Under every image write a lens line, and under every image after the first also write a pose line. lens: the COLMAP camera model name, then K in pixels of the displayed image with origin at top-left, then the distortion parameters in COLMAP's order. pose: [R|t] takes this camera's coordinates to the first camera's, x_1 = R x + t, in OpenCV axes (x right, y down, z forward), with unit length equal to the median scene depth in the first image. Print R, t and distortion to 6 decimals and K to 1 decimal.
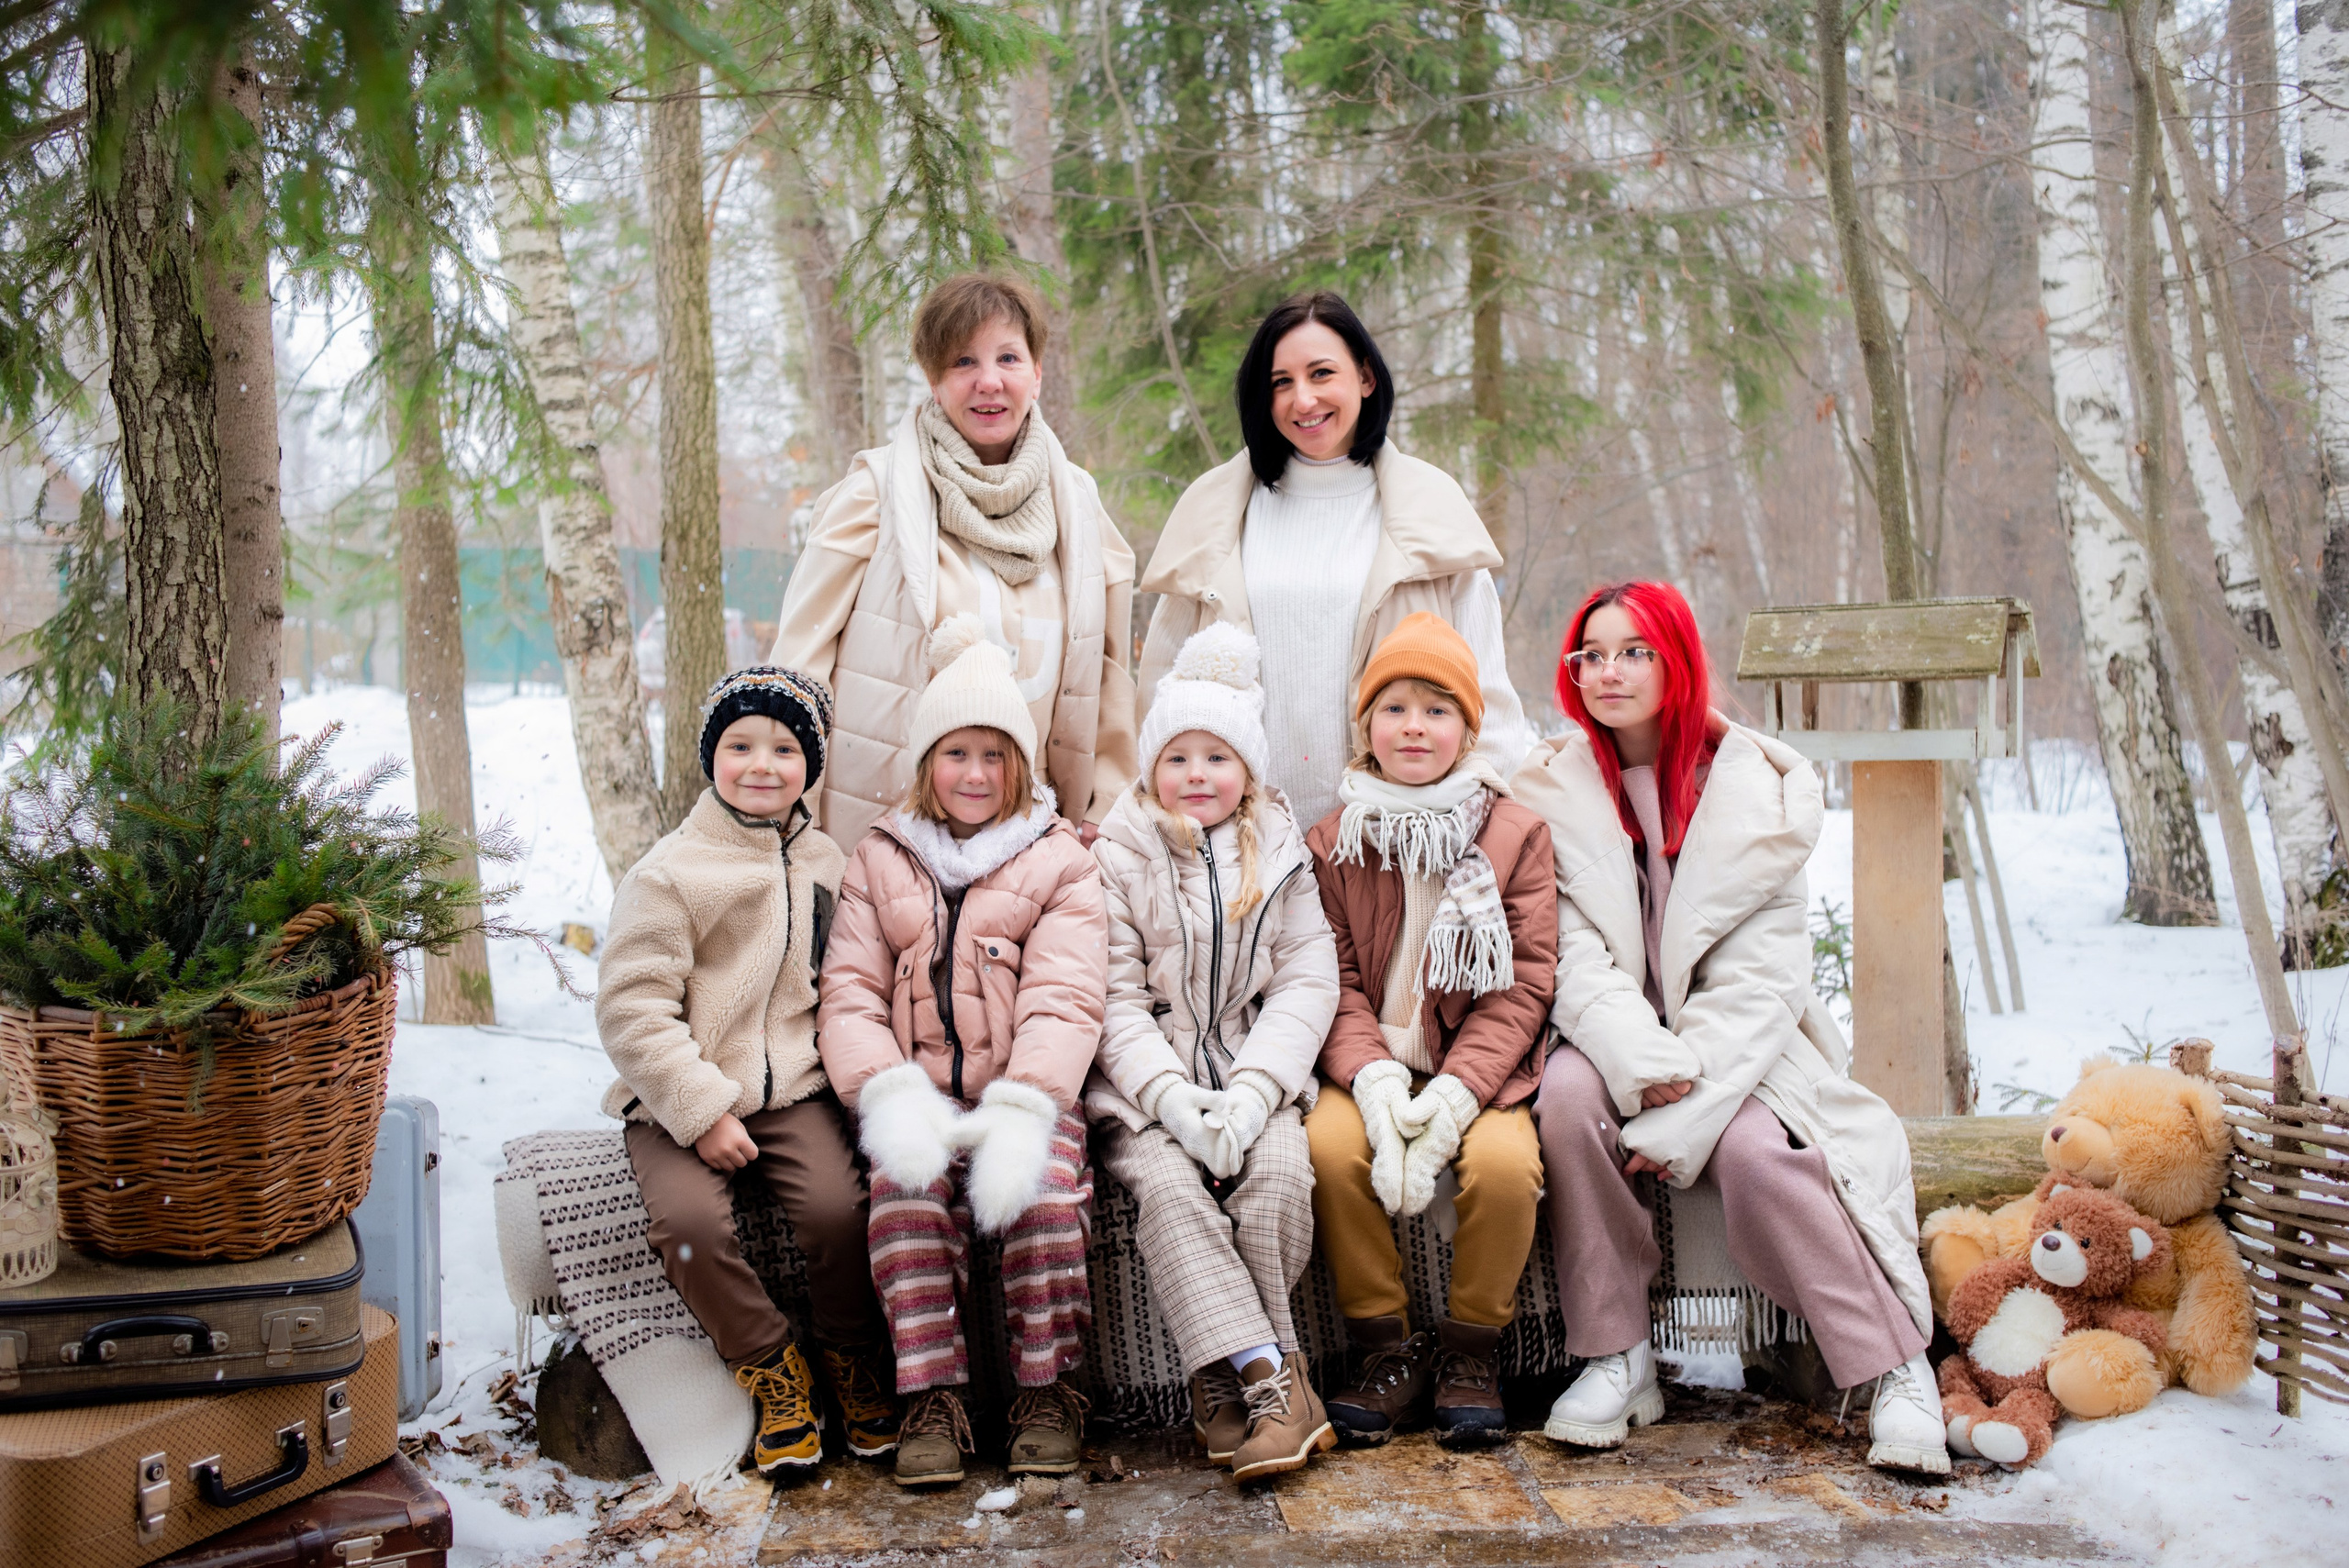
lens RADIAL K [[2547.4, 0, 1168.8], [0, 2547.4, 784.4], [0, 0, 1]] dist [-0.091426, 0.105950]
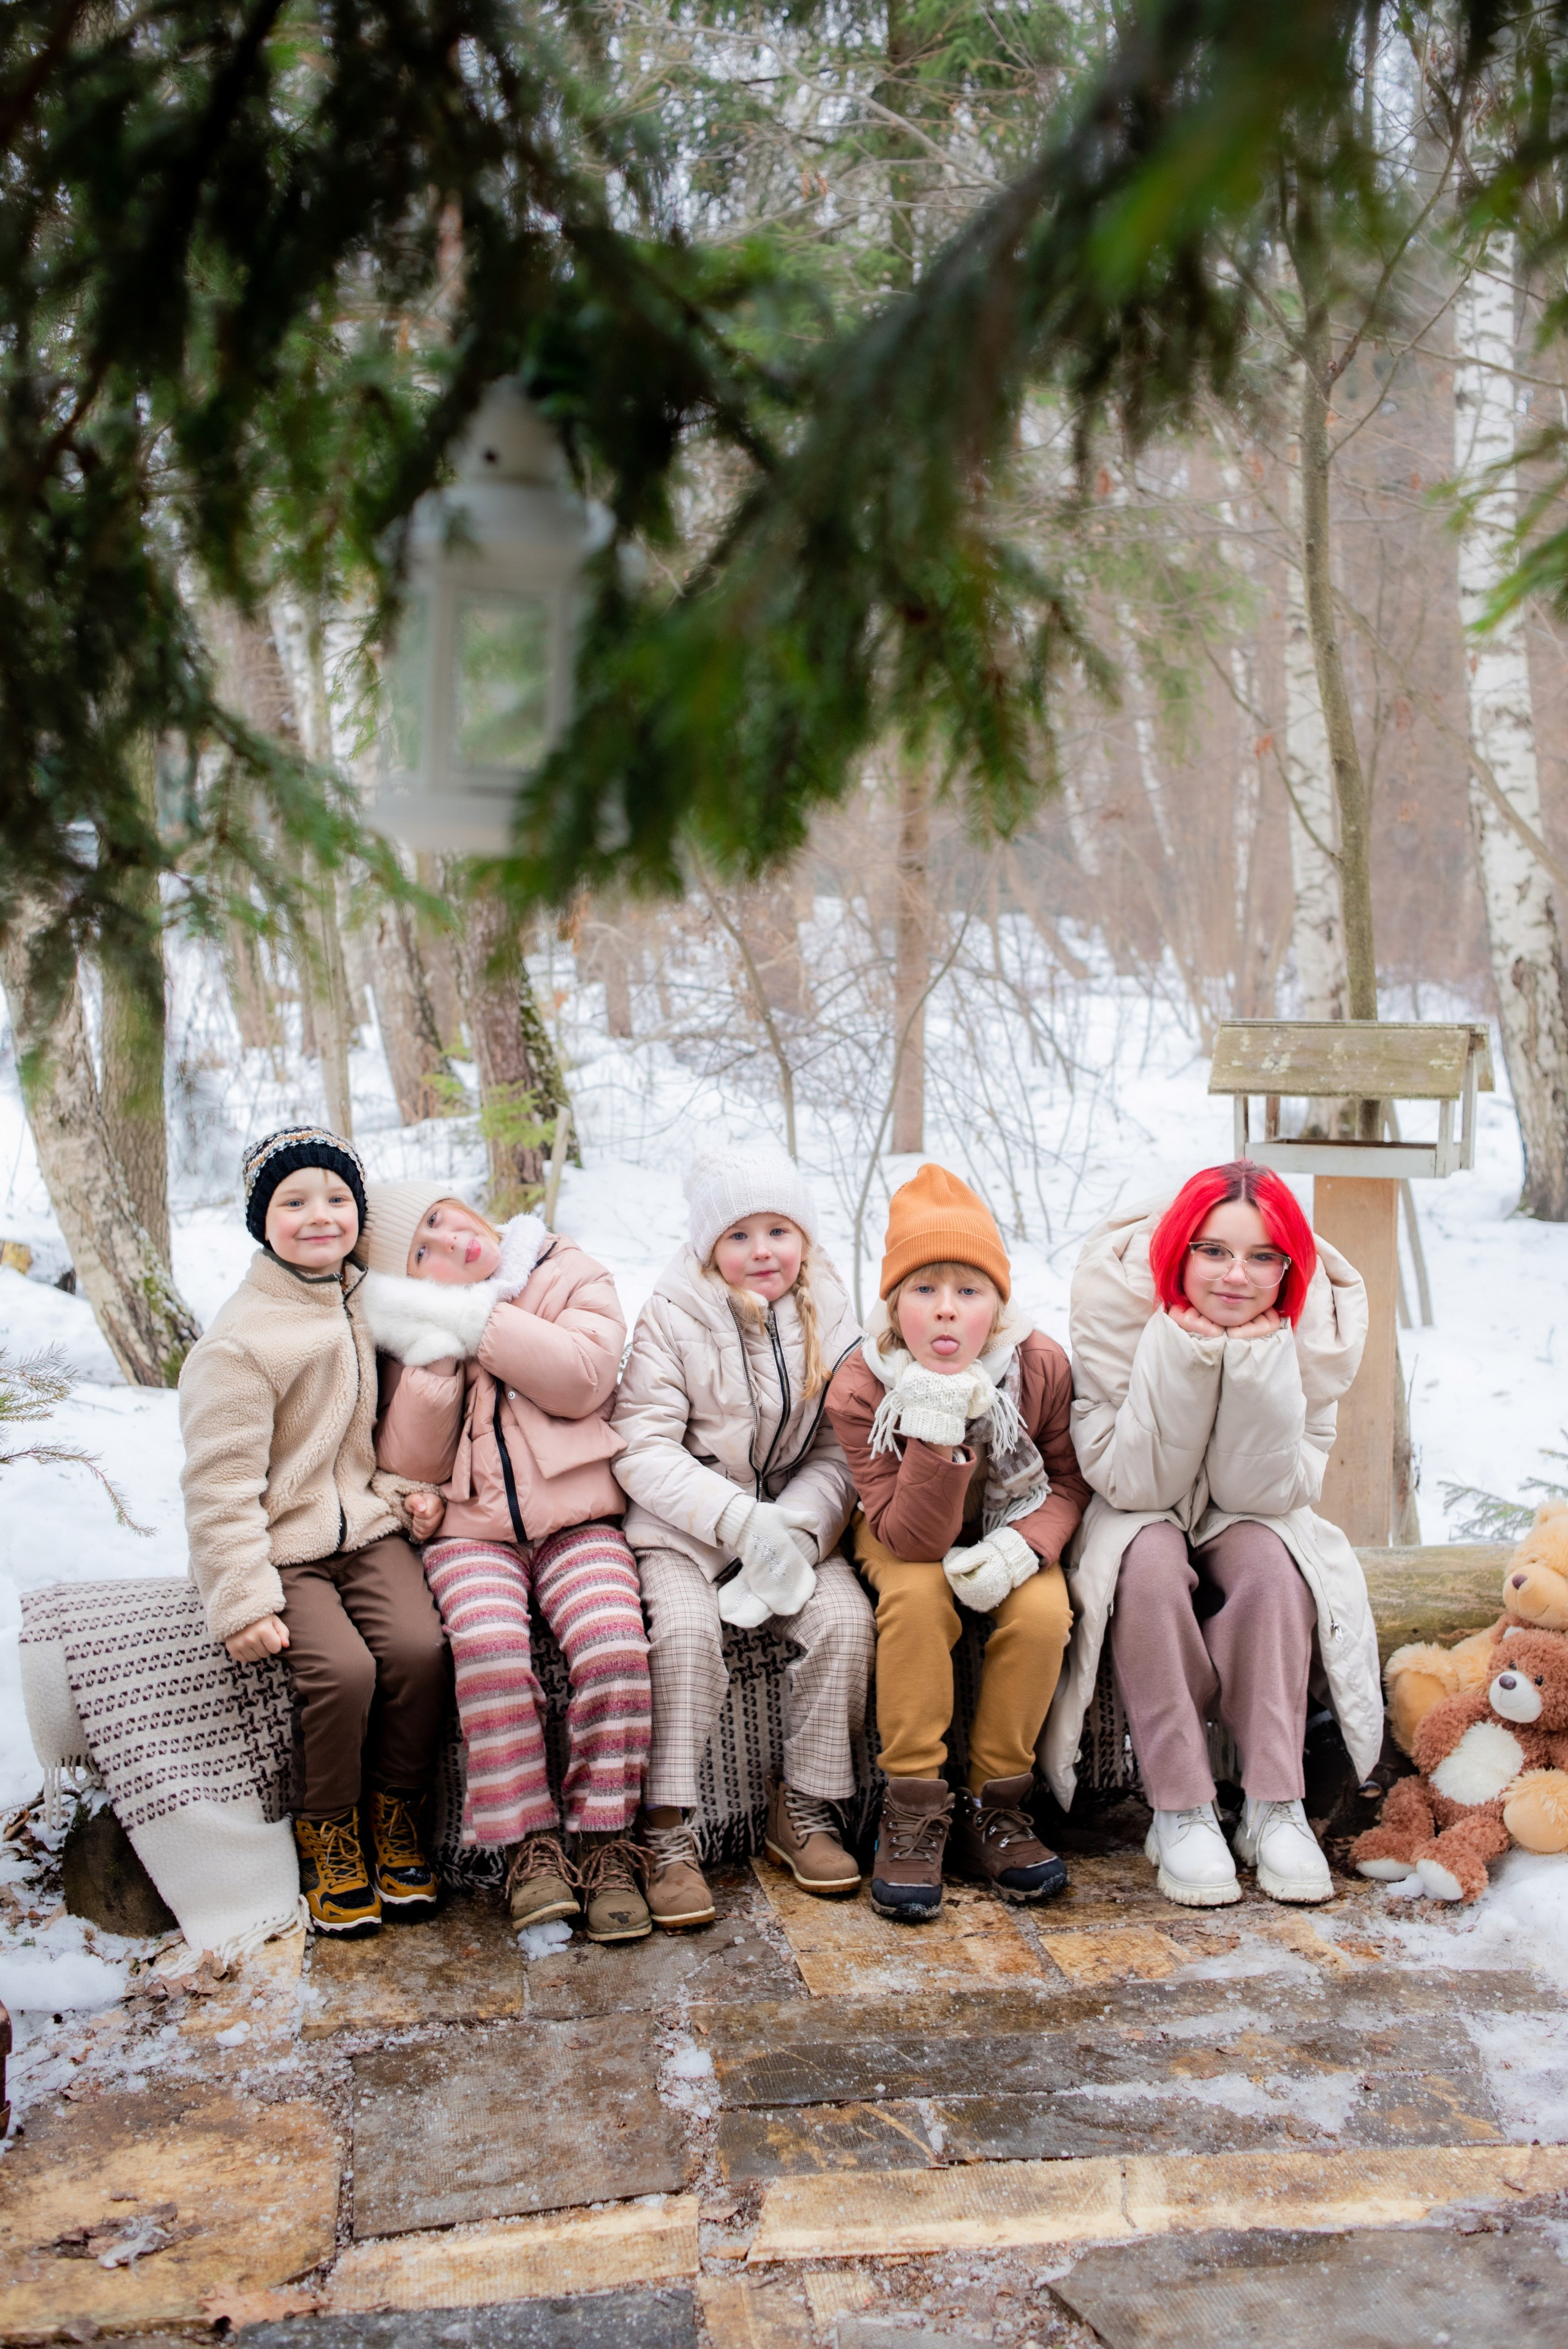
lens RADIAL K [[2547.5, 0, 791.0], [0, 2547.5, 1172.8], [0, 0, 1]] dist [-0.091426, 0.105950]
pose [[0.995459, 0.006530, 0.094963, -0.056550], [-0.013603, 0.997163, 0.074031, -0.111306], [-0.094210, -0.074987, 0.992724, -0.015486]]
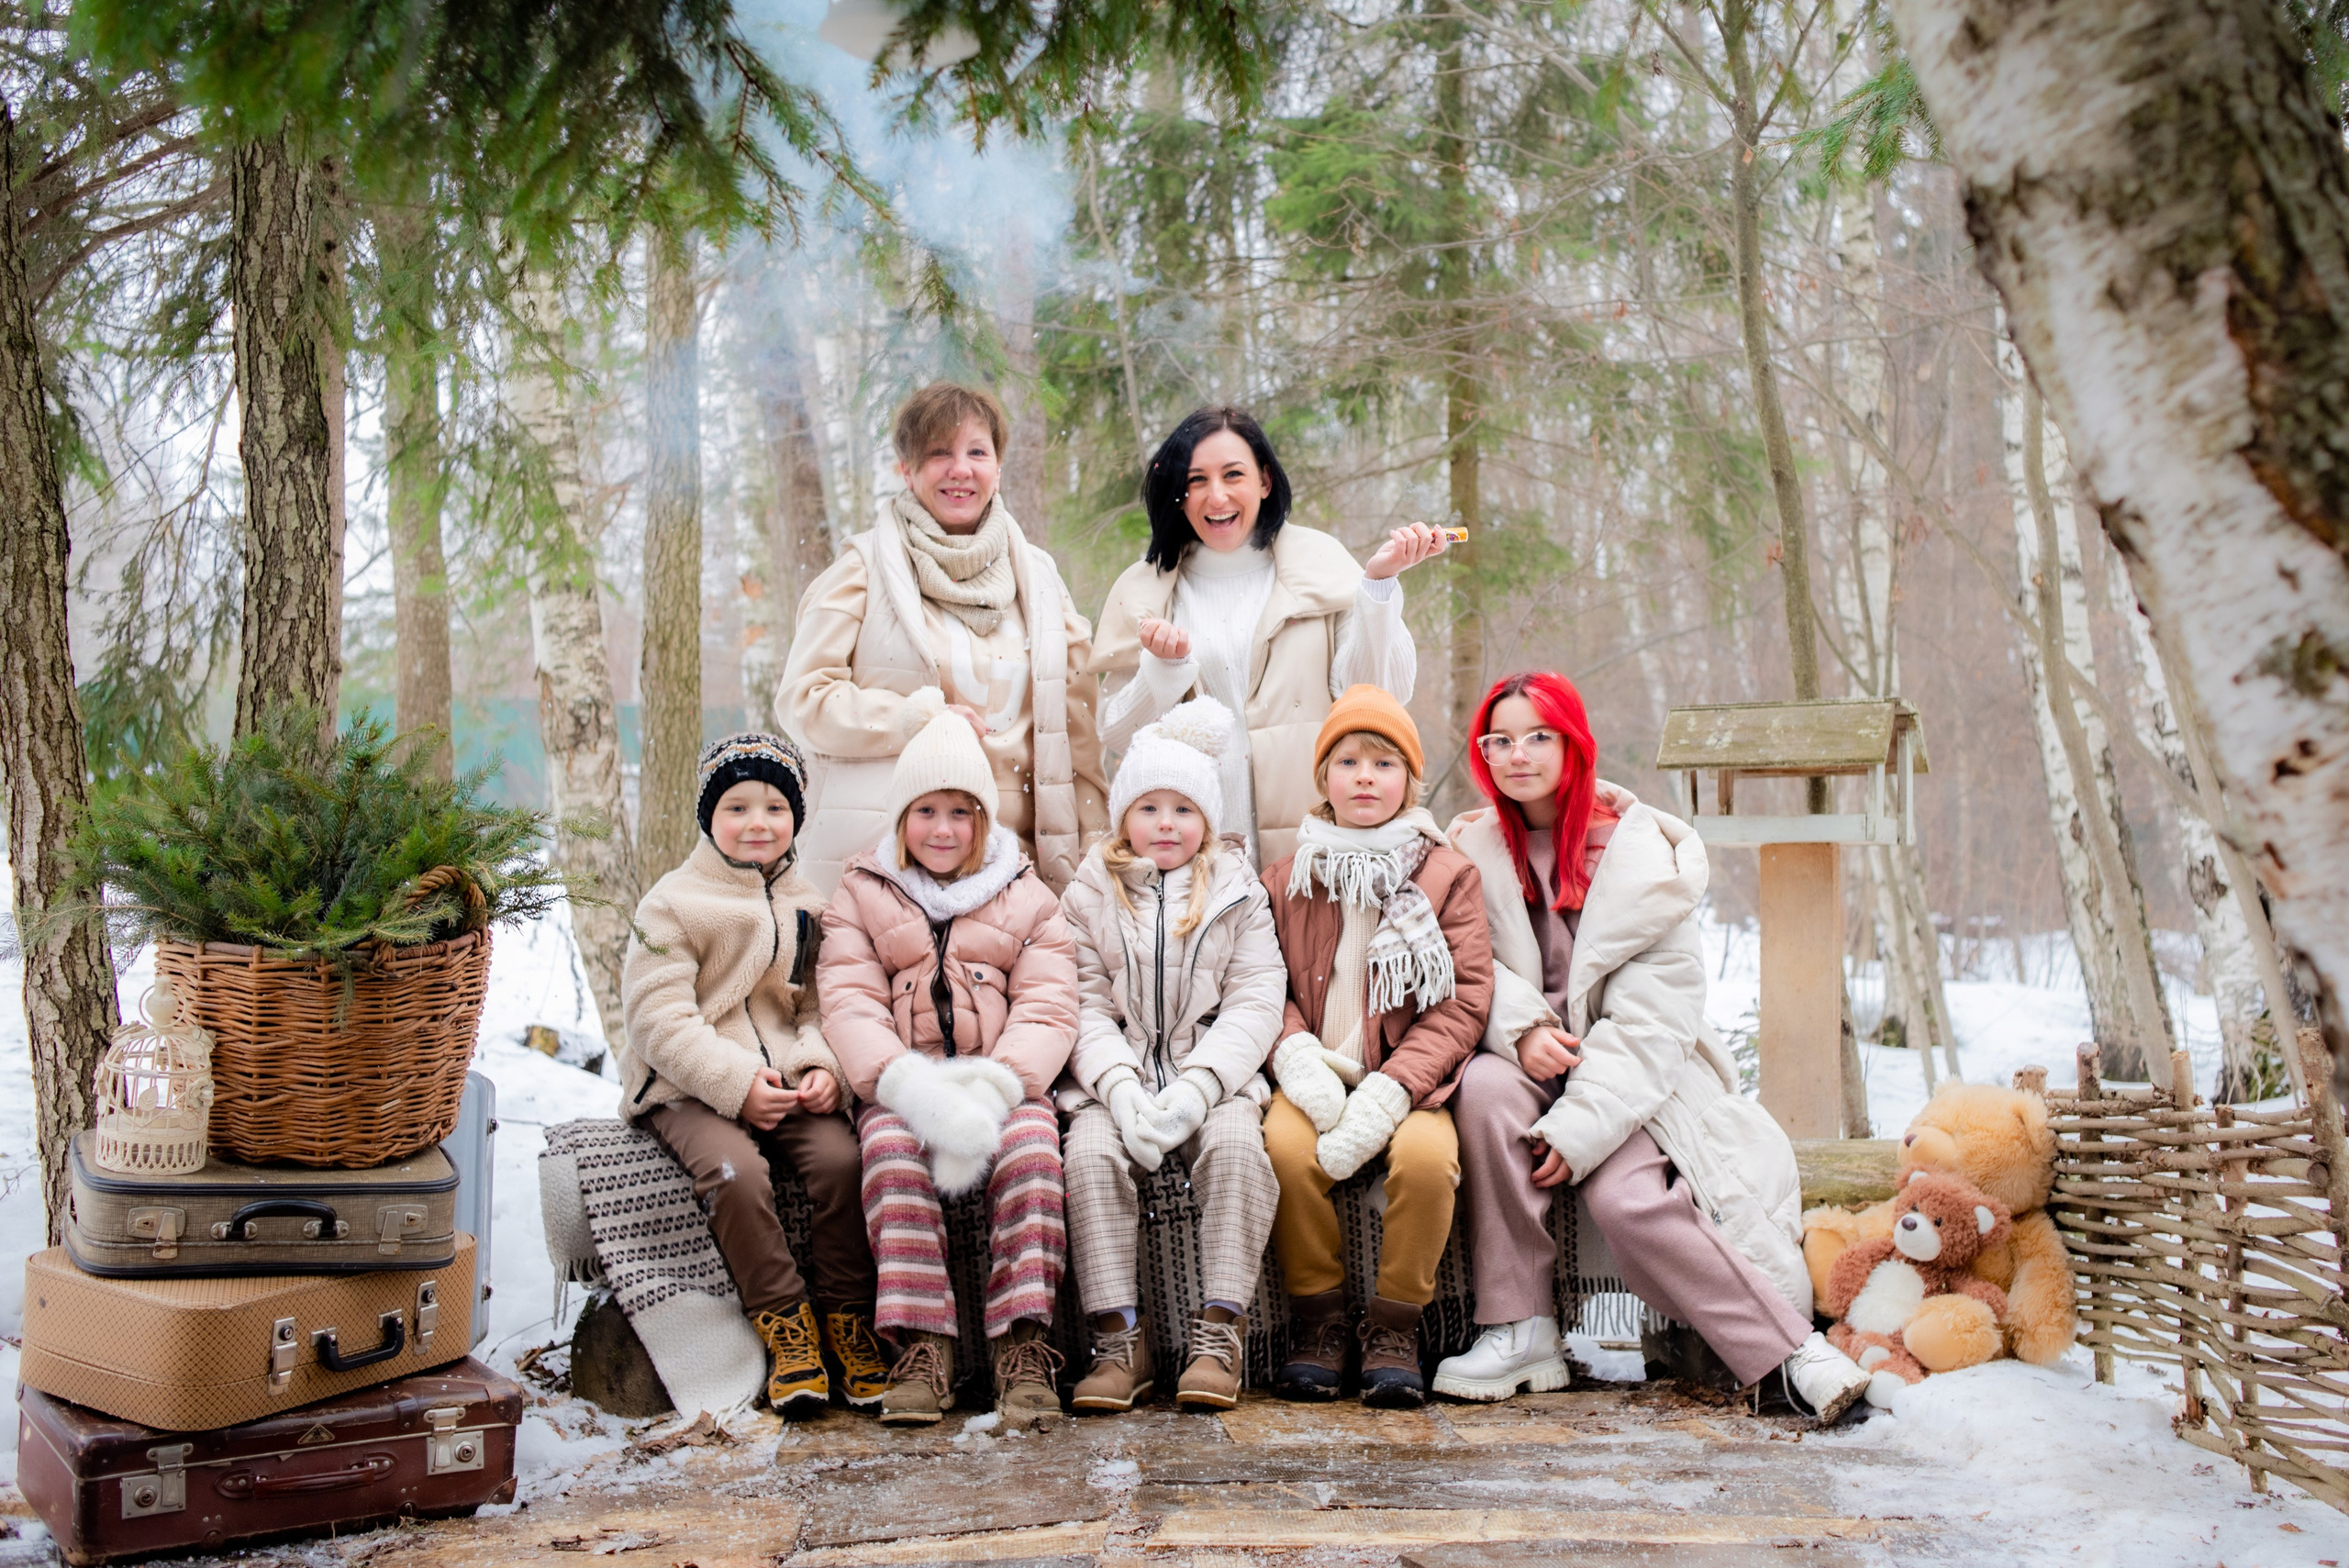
lens RADIAL K [[2801.7, 0, 1286.2], [0, 2801.7, 707.6], [0, 0, 1]] dist [-0.090825, 0.101617]
pose [[0.998168, 0.025413, 0.054901, -0.007123], [-0.019810, 0.994761, -0.100288, 0.077598], [-0.057162, 0.099017, 0.993443, -0.278981]]
